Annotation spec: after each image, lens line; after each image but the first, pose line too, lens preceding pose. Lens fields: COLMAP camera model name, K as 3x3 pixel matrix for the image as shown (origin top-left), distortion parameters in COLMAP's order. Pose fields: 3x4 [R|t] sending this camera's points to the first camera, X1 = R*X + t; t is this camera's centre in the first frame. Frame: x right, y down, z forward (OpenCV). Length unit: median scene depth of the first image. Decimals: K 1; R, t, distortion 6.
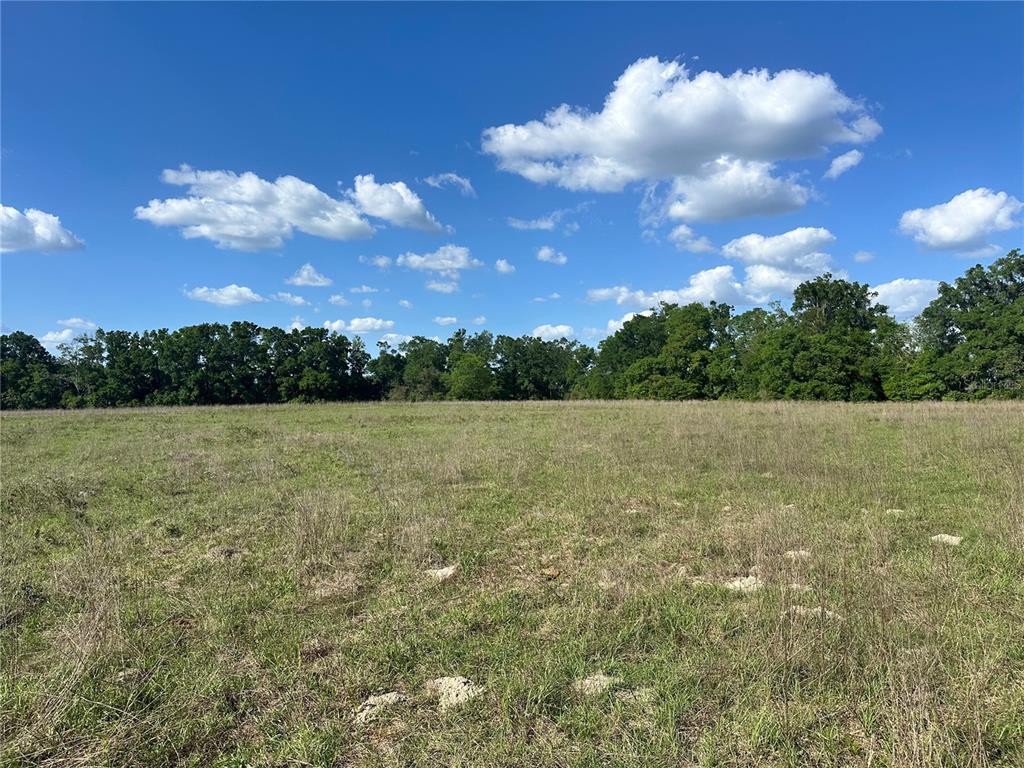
lens RADIAL K [[699.8, 0, 504.9], [0, 699.8, 387.4], [0, 0, 1]] dist [0.043793, -0.071155]
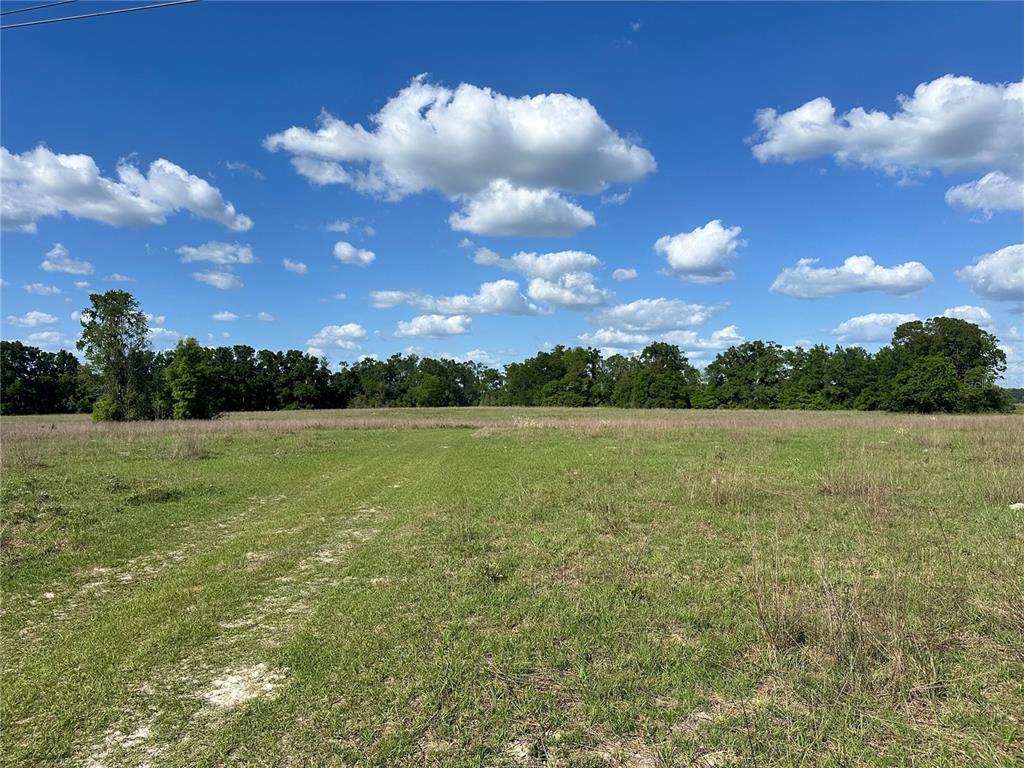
lens RADIAL K [[699.8, 0, 513.7], [0, 699.8, 389.4], [0, 0, 1]] dist [0.043793, -0.071155]
pose [[0.949162, 0.011041, 0.314593, -0.749677], [-0.010746, 0.999939, -0.002669, -0.031558], [-0.314603, -0.000847, 0.949223, -0.975470]]
